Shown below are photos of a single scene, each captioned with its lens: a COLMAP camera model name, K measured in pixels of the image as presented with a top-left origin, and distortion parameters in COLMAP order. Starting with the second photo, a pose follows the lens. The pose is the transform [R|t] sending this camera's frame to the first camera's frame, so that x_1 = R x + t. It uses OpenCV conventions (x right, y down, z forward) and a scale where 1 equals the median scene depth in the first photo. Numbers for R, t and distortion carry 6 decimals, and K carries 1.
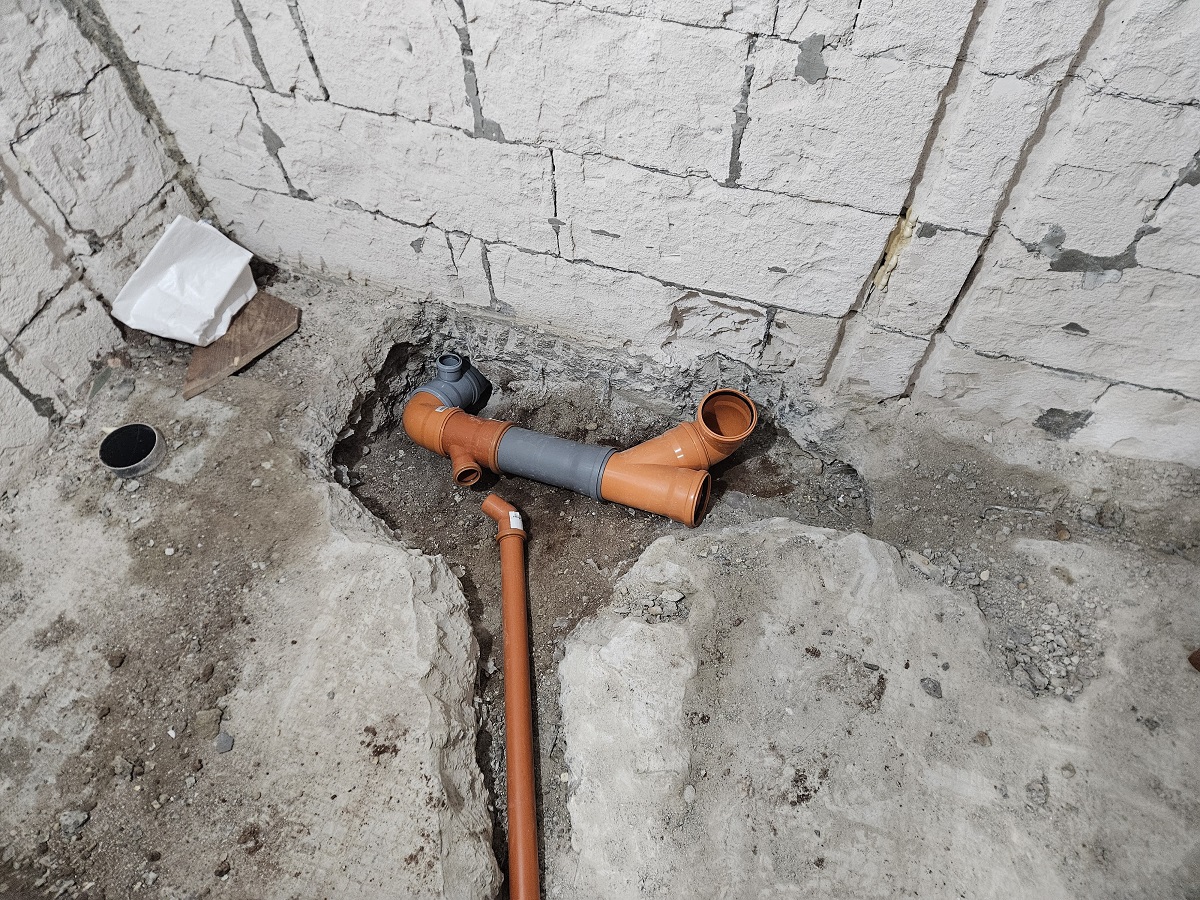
lens RADIAL K [[788.4, 0, 598.3], [0, 788.4, 450.9], [0, 0, 1]] dist [0.093976, -0.075346]
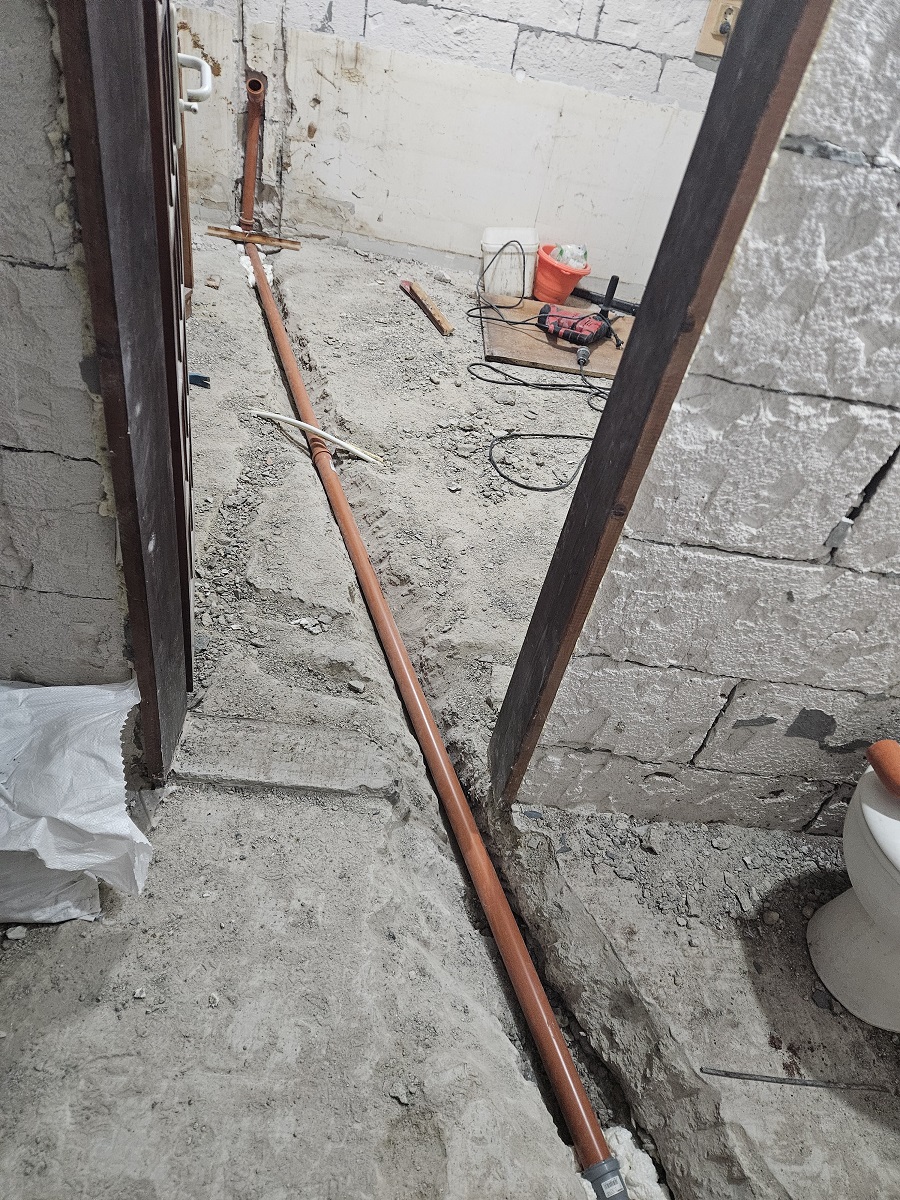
lens RADIAL K [[791.4, 0, 450.0], [0, 791.4, 600.0], [0, 0, 1]] dist [0.081825, -0.064812]
pose [[-0.940820, 0.097745, -0.324505, 0.284195], [-0.337124, -0.171831, 0.925647, -0.334343], [0.034717, 0.980265, 0.194614, 0.218685]]
